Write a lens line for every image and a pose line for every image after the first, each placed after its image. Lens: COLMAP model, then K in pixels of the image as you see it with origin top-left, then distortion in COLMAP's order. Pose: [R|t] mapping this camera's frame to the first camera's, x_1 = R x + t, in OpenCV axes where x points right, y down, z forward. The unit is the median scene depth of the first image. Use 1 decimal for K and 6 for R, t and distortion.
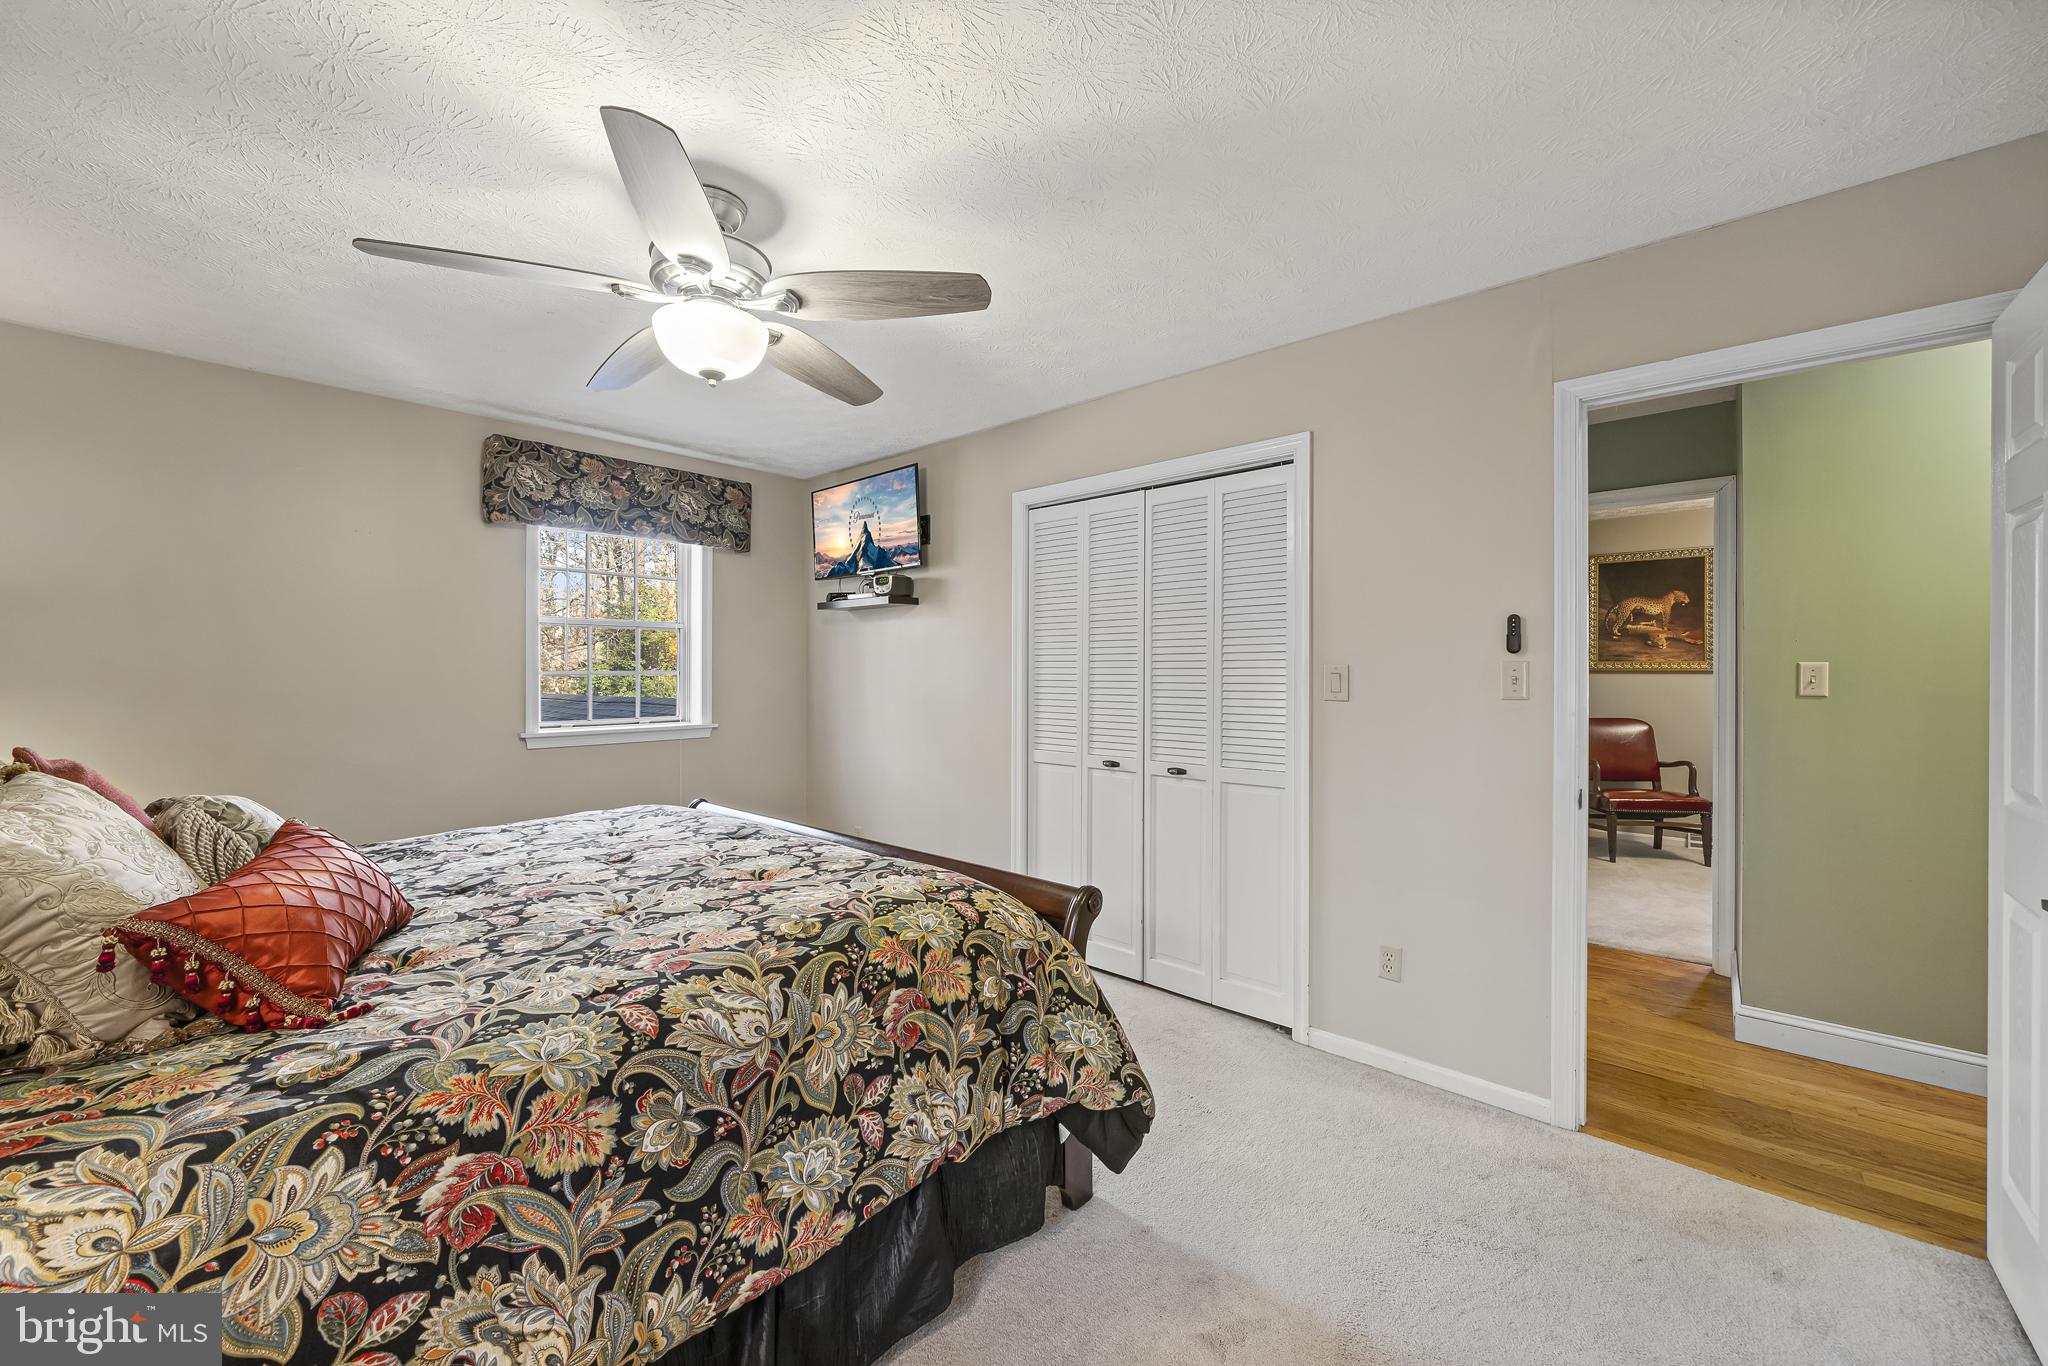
lens RADIAL K [[752.4, 0, 1014.8], [0, 752.4, 676.3], [0, 0, 1]] dist [-0.000215, -0.000009]
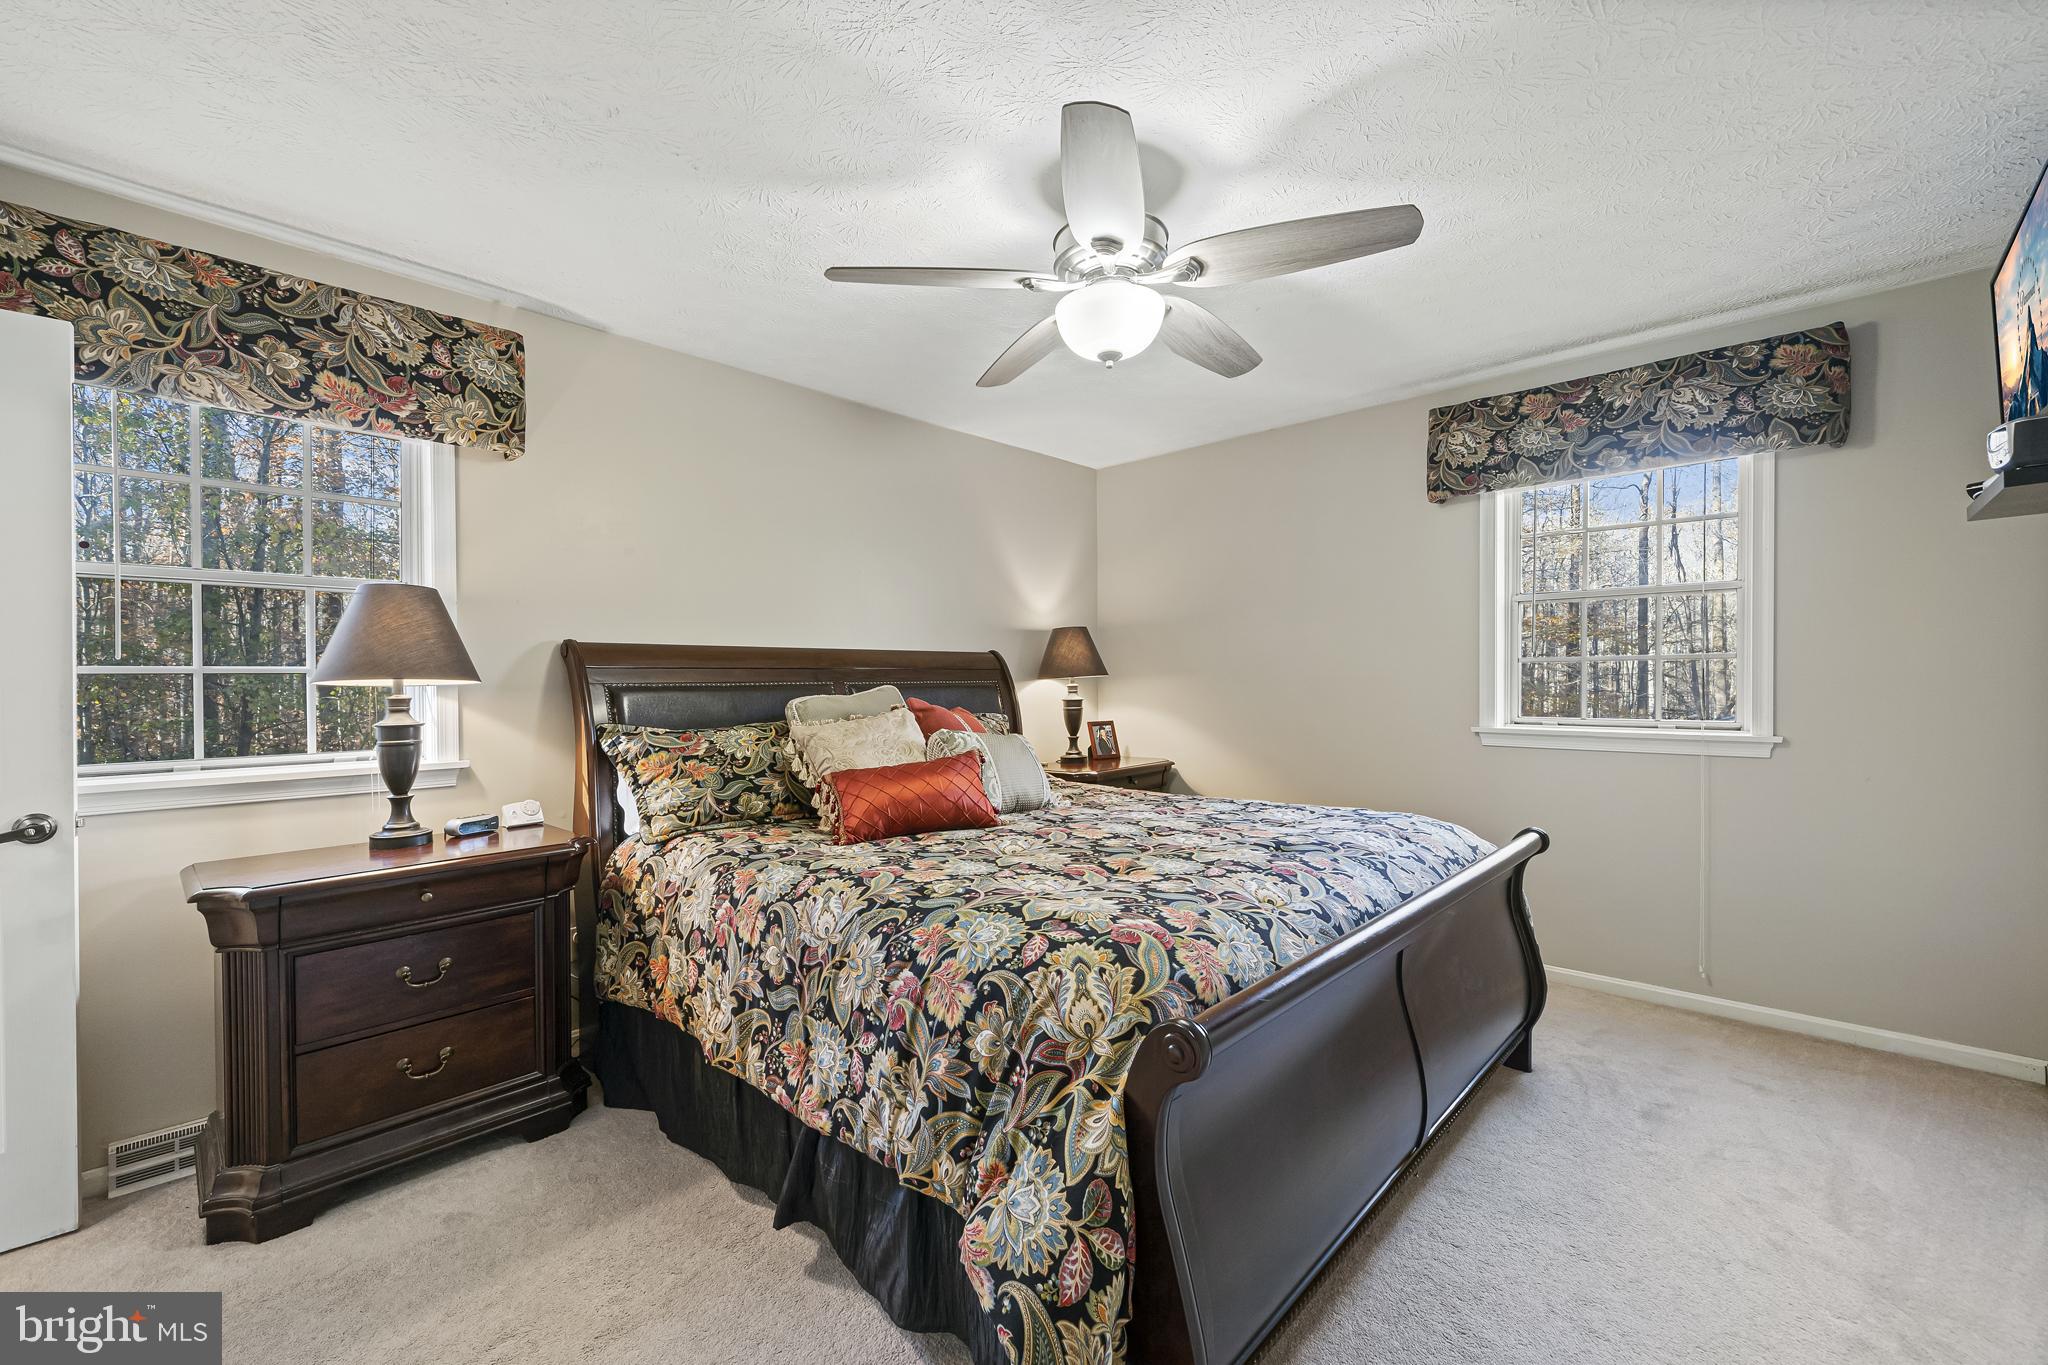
lens RADIAL K [[853.8, 0, 1015.3], [0, 853.8, 687.4], [0, 0, 1]] dist [0.000851, -0.000055]
pose [[-0.022735, 0.013212, -0.999654, 0.802116], [0.004770, 0.999903, 0.013107, 0.025878], [0.999730, -0.004470, -0.022796, 0.980536]]
